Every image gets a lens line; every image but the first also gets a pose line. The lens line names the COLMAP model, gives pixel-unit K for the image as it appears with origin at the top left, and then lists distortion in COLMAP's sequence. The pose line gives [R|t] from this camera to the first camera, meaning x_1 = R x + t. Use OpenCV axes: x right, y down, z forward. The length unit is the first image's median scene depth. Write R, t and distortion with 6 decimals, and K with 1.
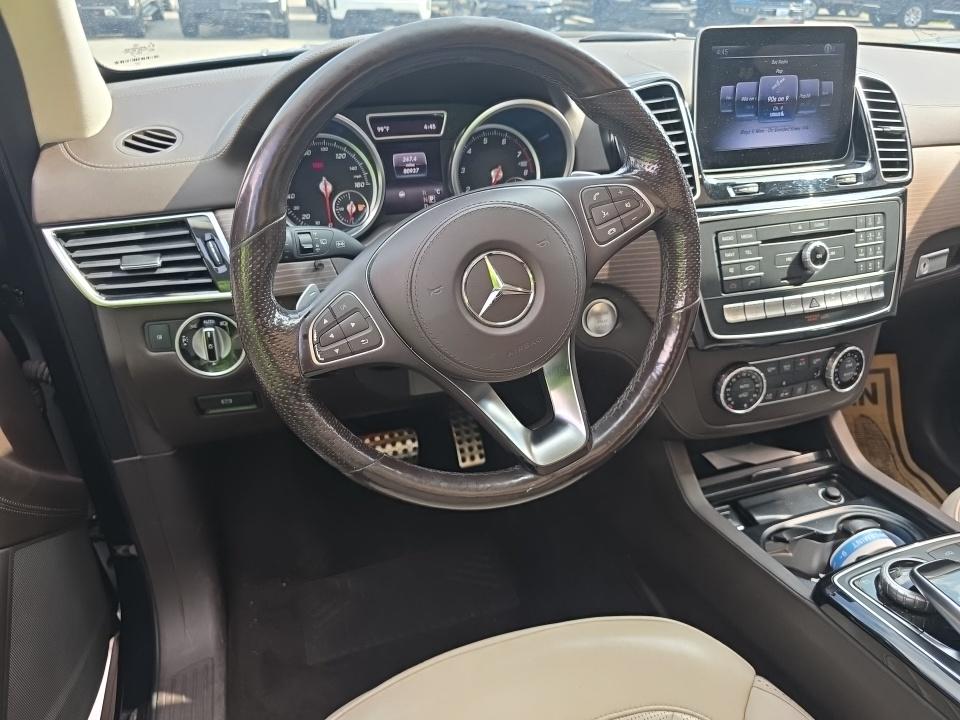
lens RADIAL K [[661.9, 0, 477.3], [0, 661.9, 356.0], [0, 0, 1]] dist [0.027571, -0.027745]
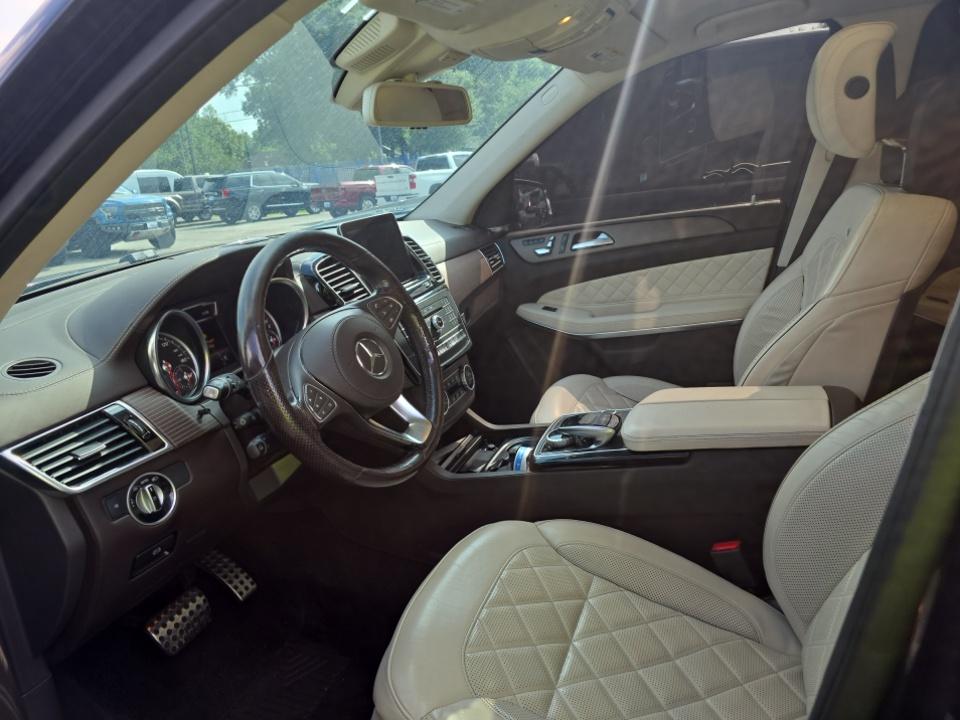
lens RADIAL K [[661.9, 0, 479.9], [0, 661.9, 363.5], [0, 0, 1]] dist [0.027571, -0.027745]
pose [[0.636757, -0.292979, 0.713235, -0.726333], [0.469490, 0.881082, -0.057223, 0.105865], [-0.611653, 0.371293, 0.698586, -0.307625]]
